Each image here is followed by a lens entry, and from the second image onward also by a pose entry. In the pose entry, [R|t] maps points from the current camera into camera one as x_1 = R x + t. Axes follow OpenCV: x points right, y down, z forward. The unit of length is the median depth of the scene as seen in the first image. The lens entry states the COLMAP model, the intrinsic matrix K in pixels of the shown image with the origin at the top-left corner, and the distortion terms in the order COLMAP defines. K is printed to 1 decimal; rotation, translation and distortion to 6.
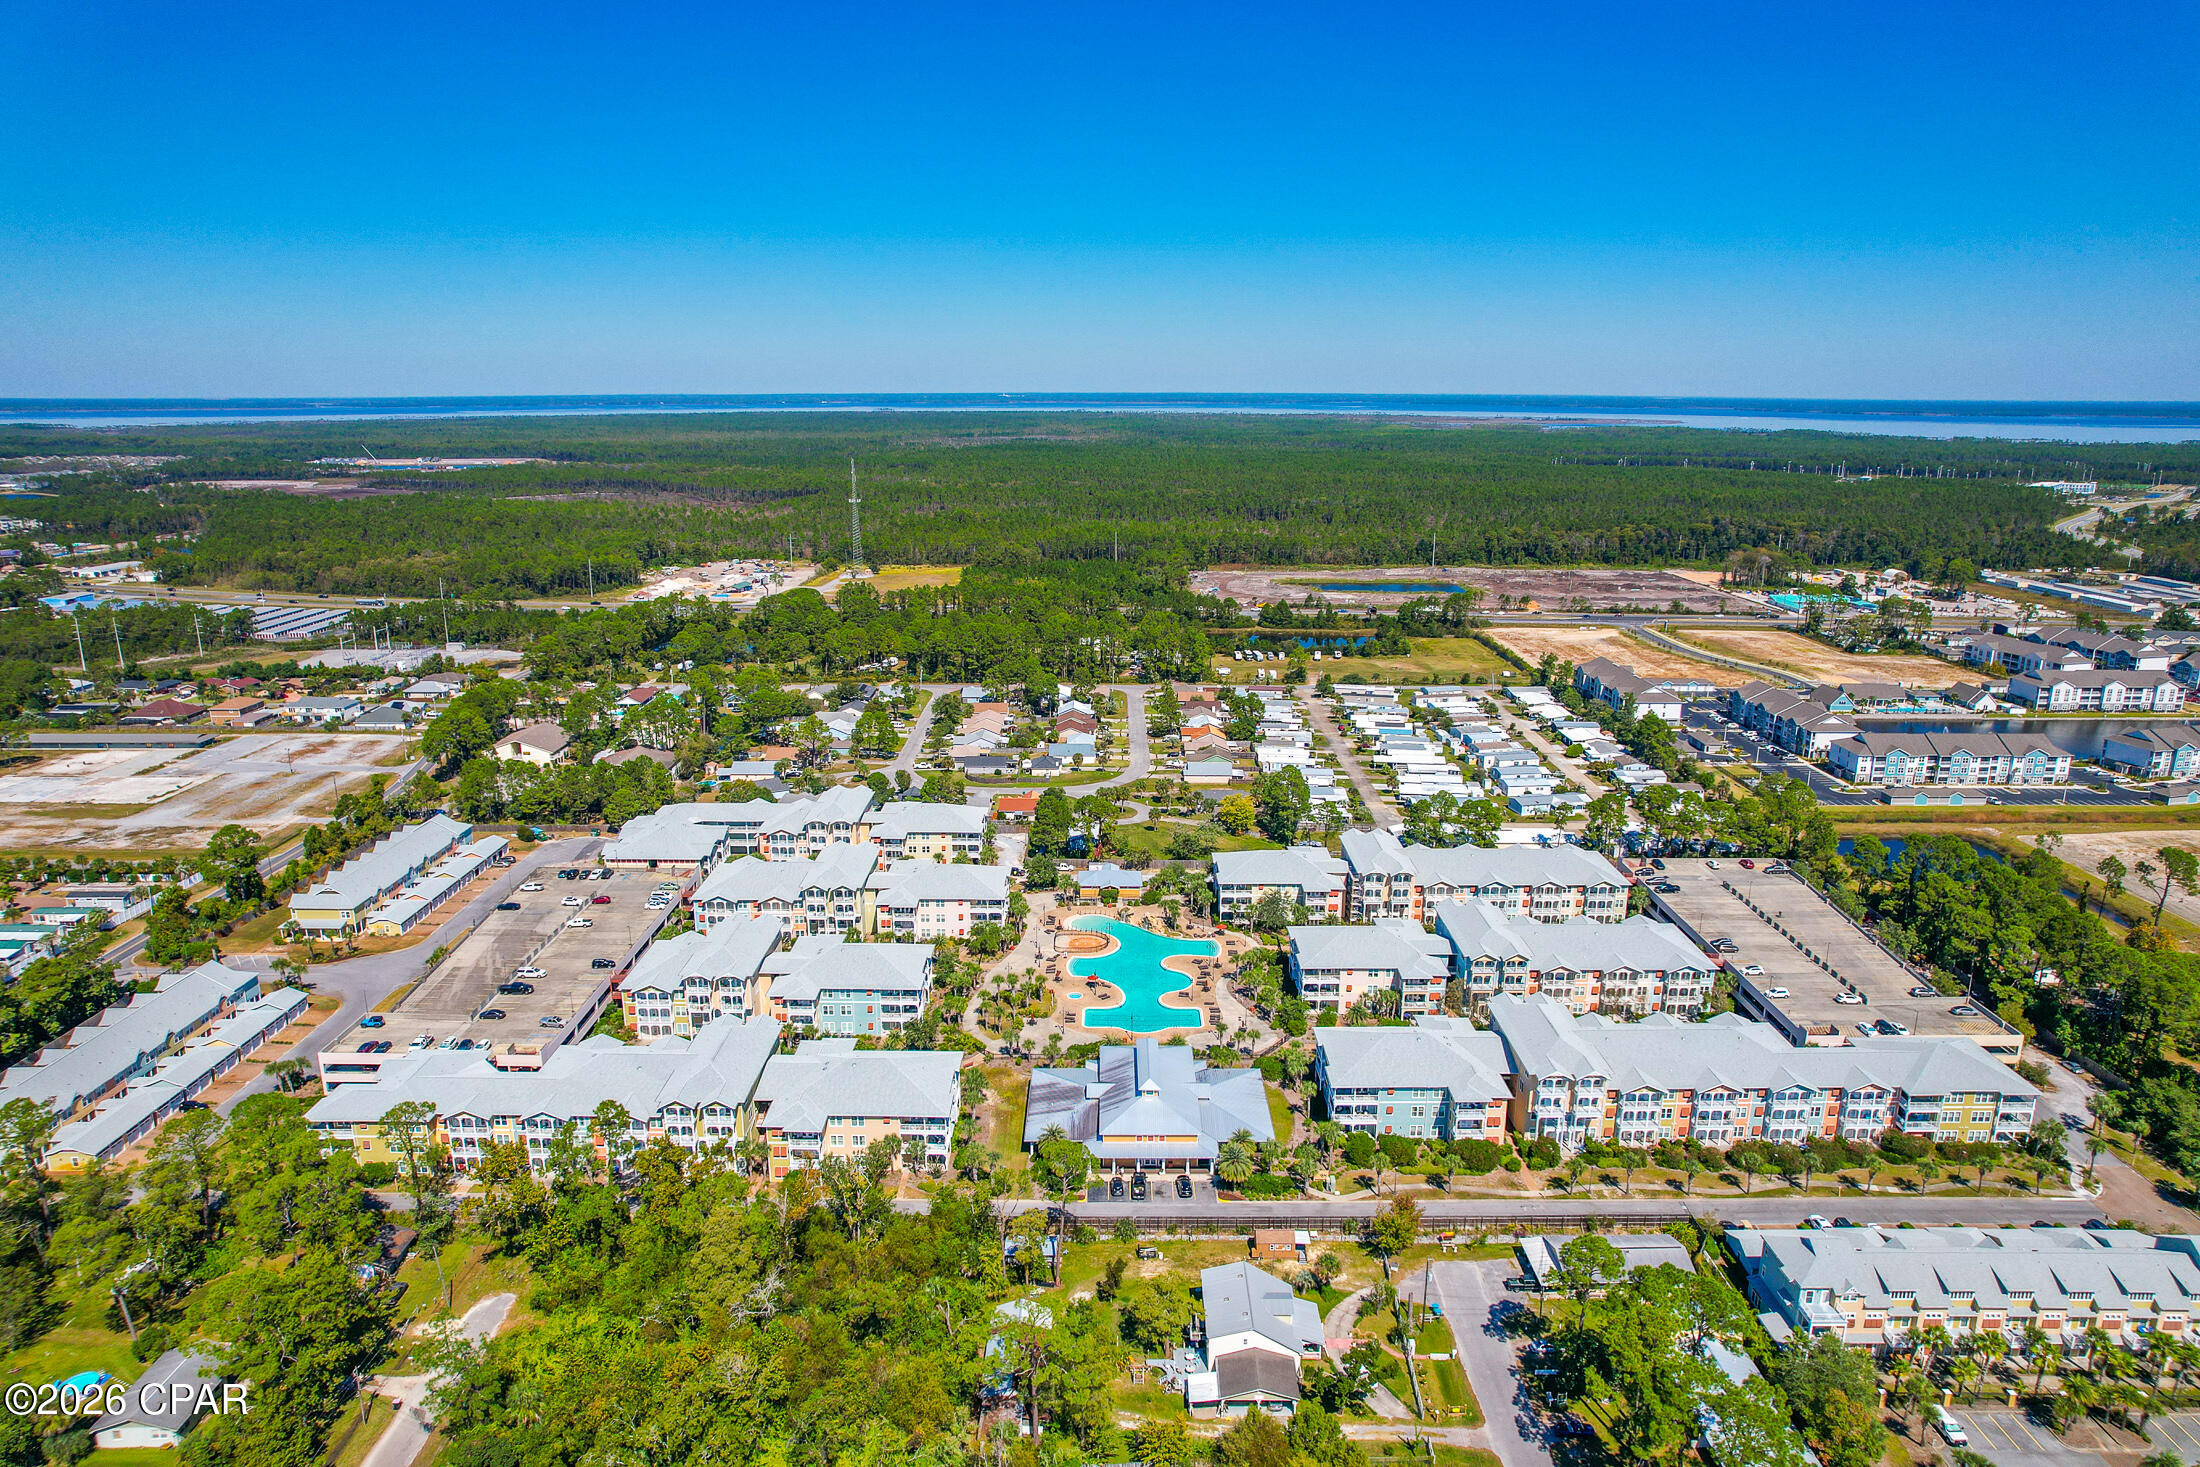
lens RADIAL K [[1391.7, 0, 1100.0], [0, 1391.7, 733.5], [0, 0, 1]] dist [-0.020521, 0.004232]
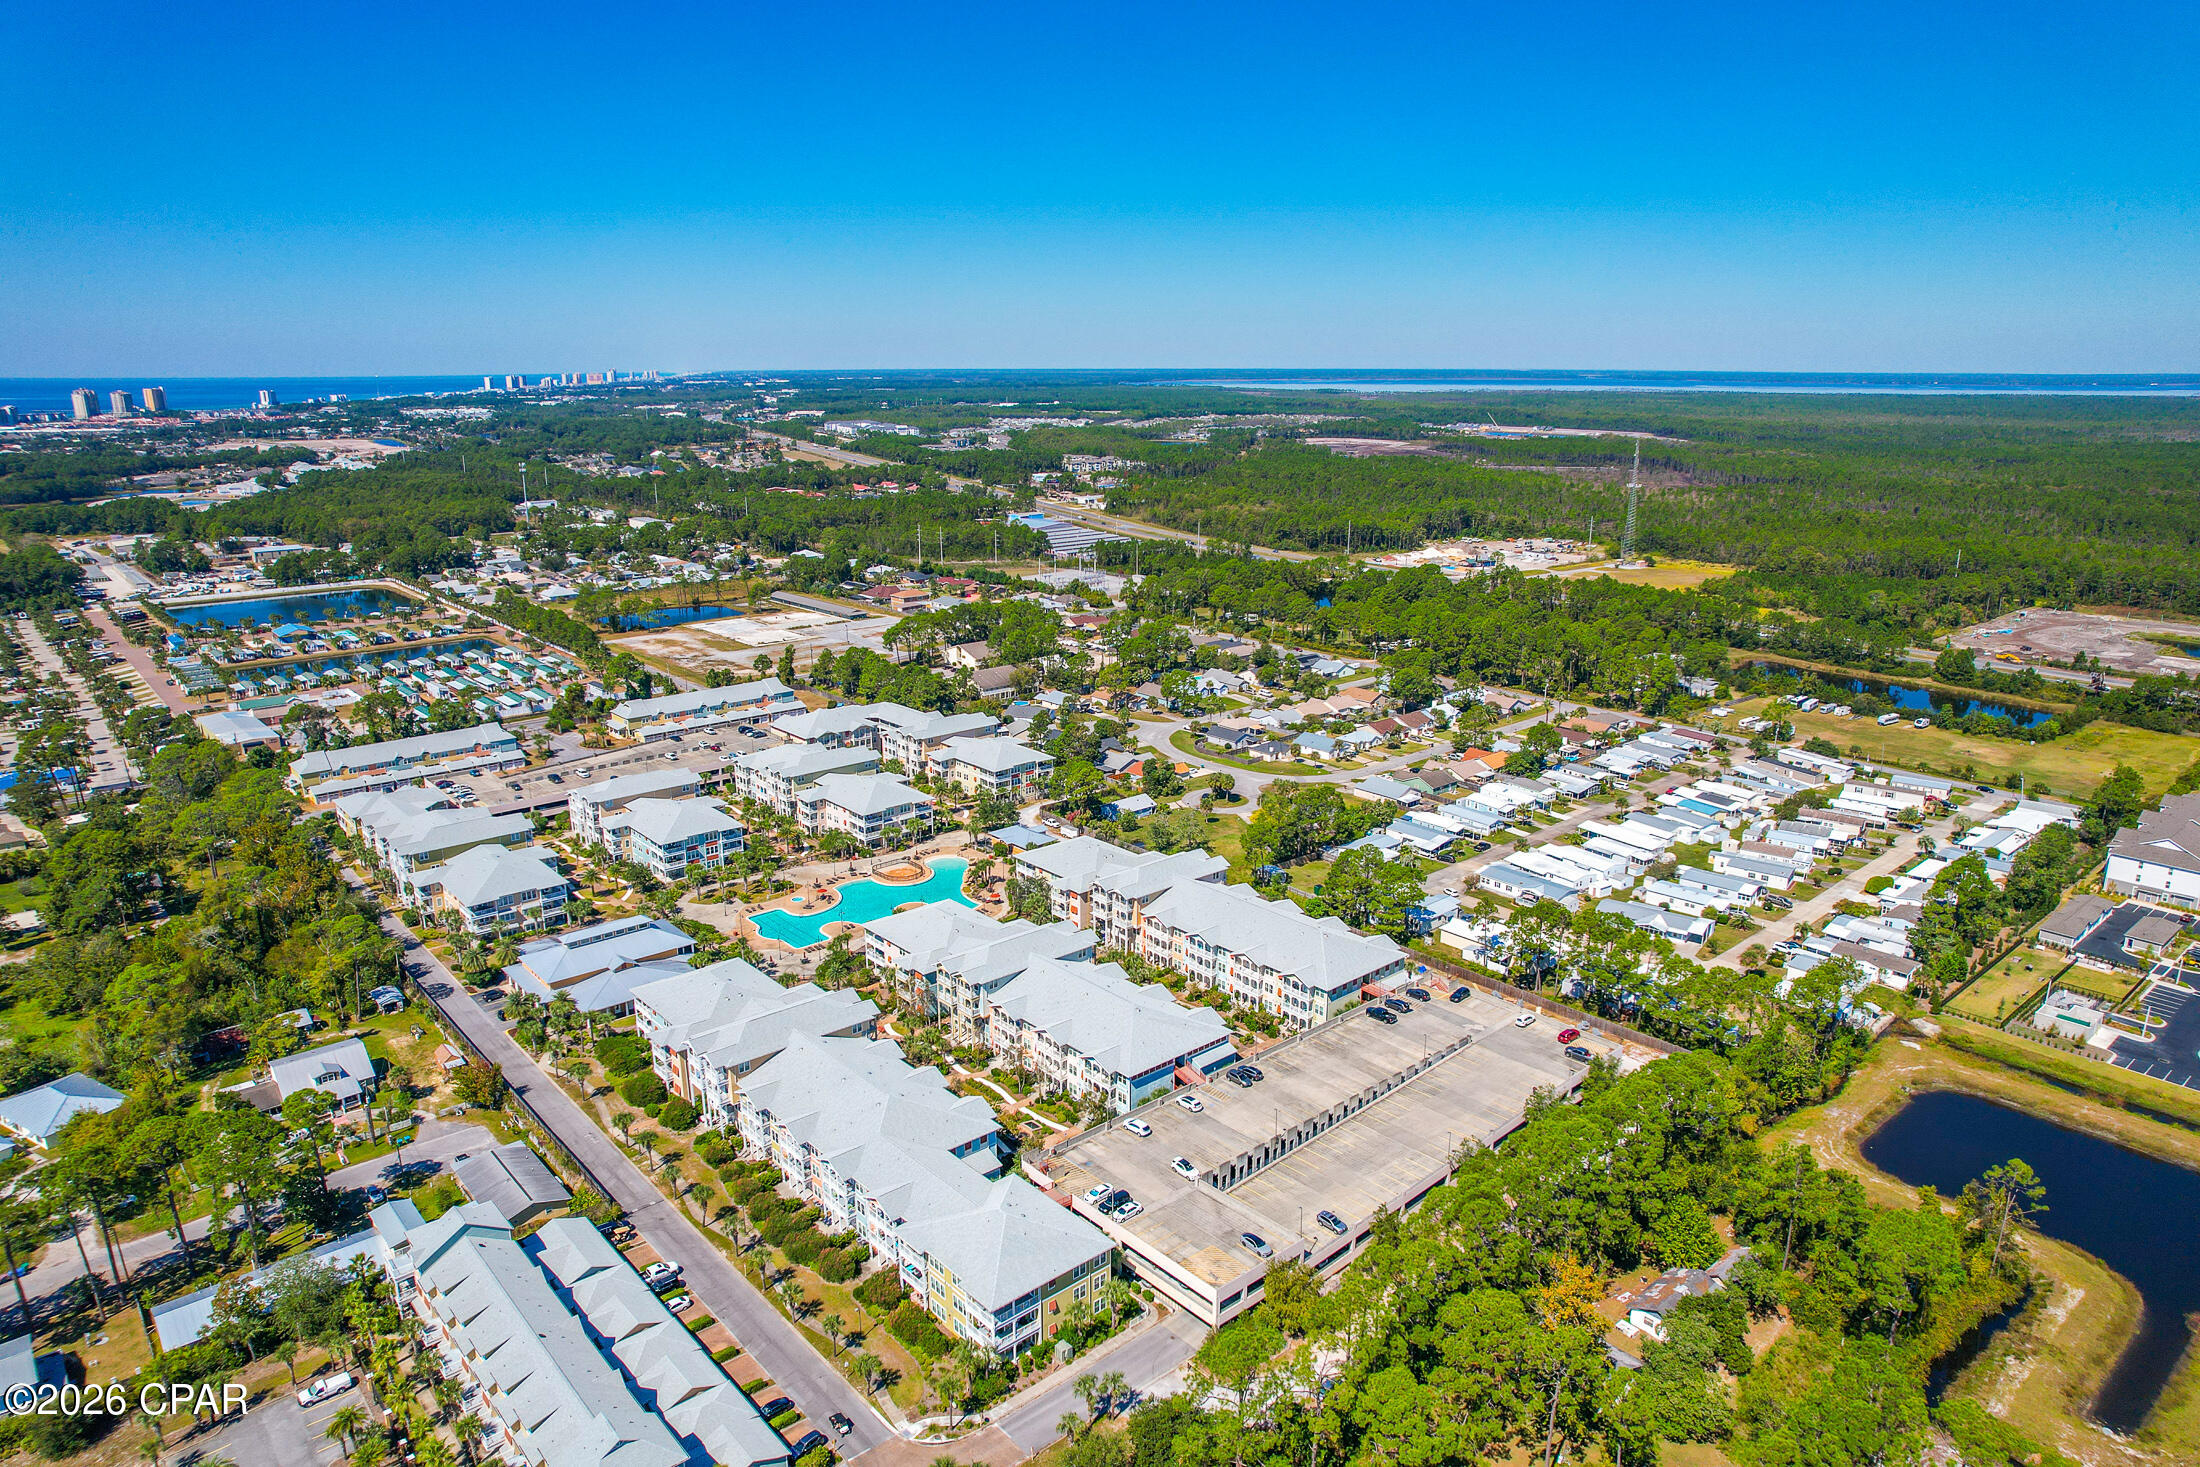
lens RADIAL K [[1391.7, 0, 1100.0], [0, 1391.7, 733.5], [0, 0, 1]] dist [-0.020521, 0.004232]
pose [[0.685135, 0.193326, -0.702293, 0.321606], [-0.181327, 0.979052, 0.092615, -0.032555], [0.705486, 0.063891, 0.705838, 0.130874]]
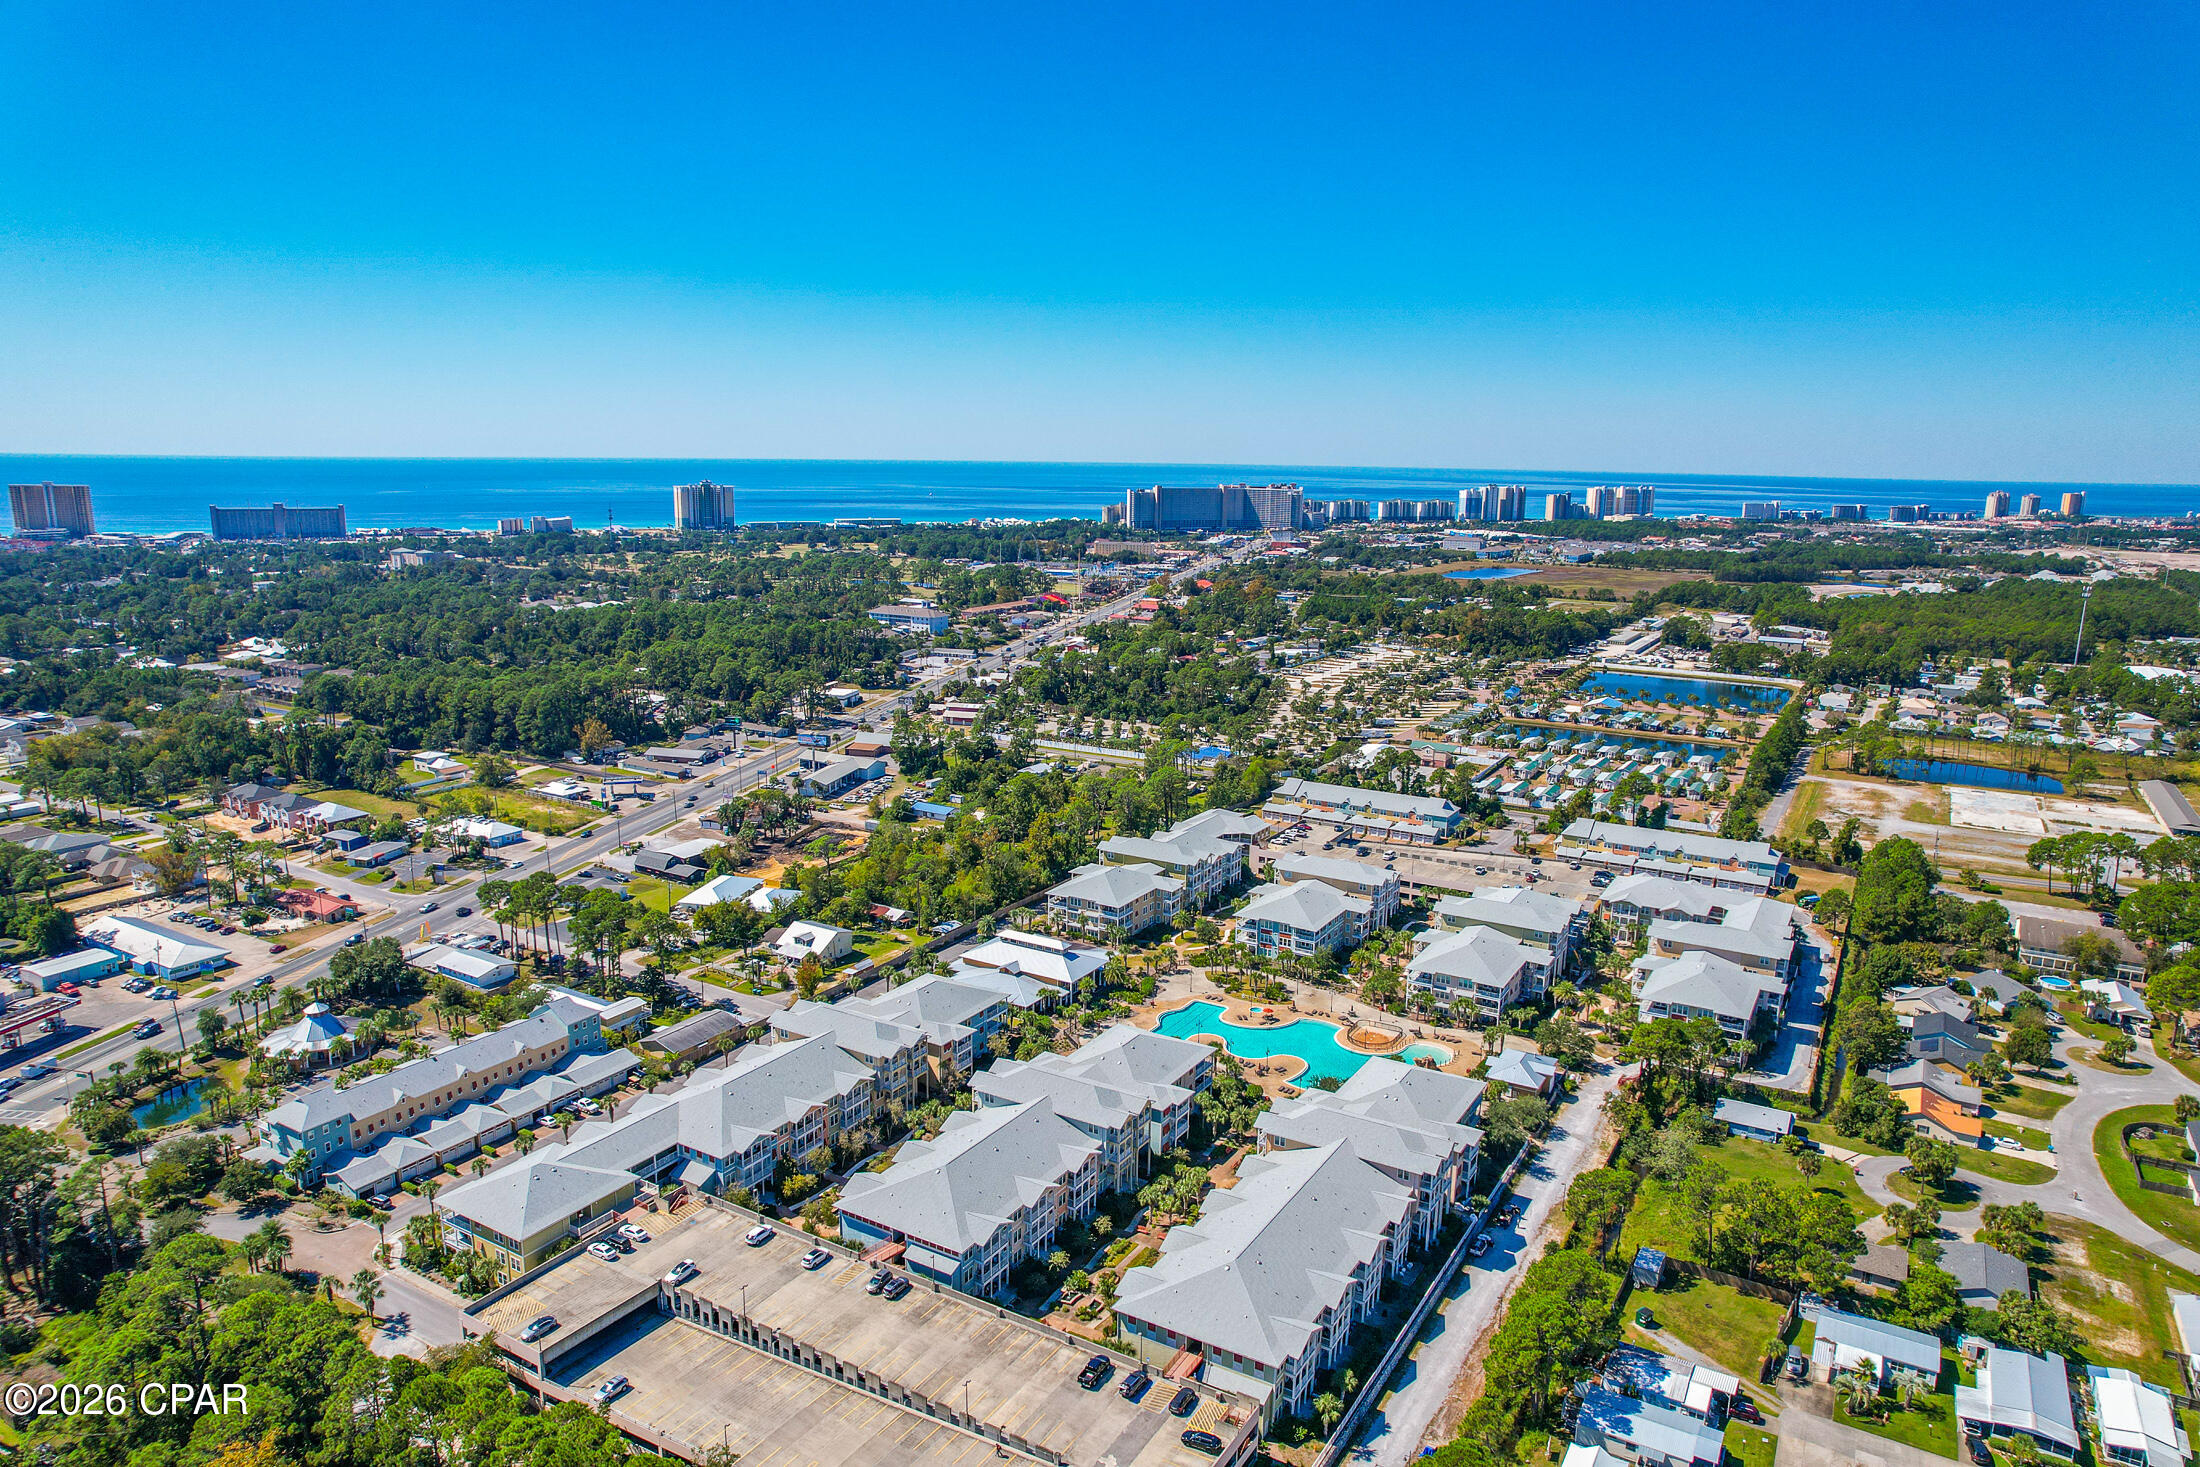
lens RADIAL K [[1391.7, 0, 1100.0], [0, 1391.7, 733.5], [0, 0, 1]] dist [-0.020521, 0.004232]
pose [[-0.478836, 0.171083, -0.861073, 0.328025], [-0.221748, 0.925454, 0.307186, -0.115630], [0.849437, 0.338033, -0.405204, 0.464624]]
